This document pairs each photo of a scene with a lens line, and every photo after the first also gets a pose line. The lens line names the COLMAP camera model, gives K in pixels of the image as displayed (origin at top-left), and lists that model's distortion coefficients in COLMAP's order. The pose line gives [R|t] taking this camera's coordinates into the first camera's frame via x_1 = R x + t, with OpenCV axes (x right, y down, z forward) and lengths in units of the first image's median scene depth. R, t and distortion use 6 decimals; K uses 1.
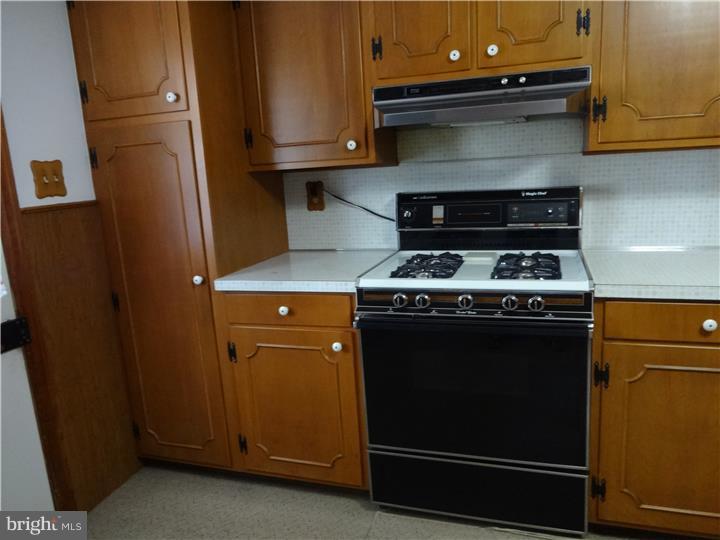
lens RADIAL K [[534.3, 0, 360.0], [0, 534.3, 270.0], [0, 0, 1]] dist [0.000743, -0.009693]
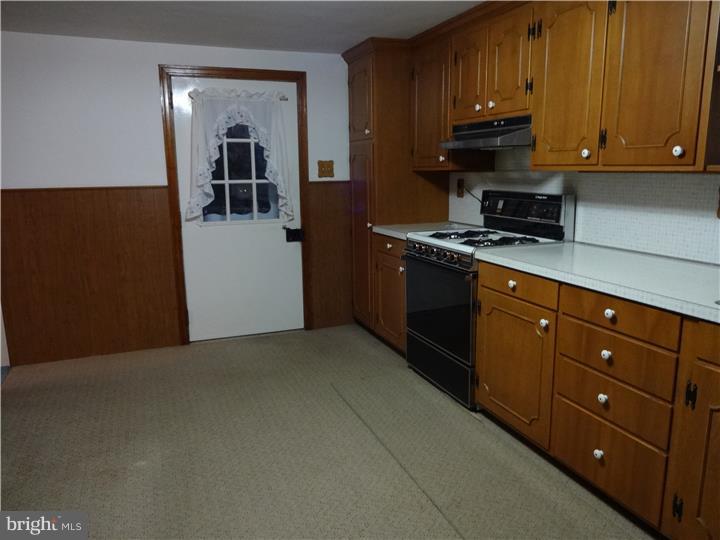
lens RADIAL K [[504.9, 0, 360.0], [0, 504.9, 270.0], [0, 0, 1]] dist [-0.042056, -0.000684]
pose [[0.650858, 0.199083, -0.732632, 1.076378], [-0.175854, 0.978295, 0.109613, -0.016941], [0.738552, 0.057493, 0.671741, -0.250049]]
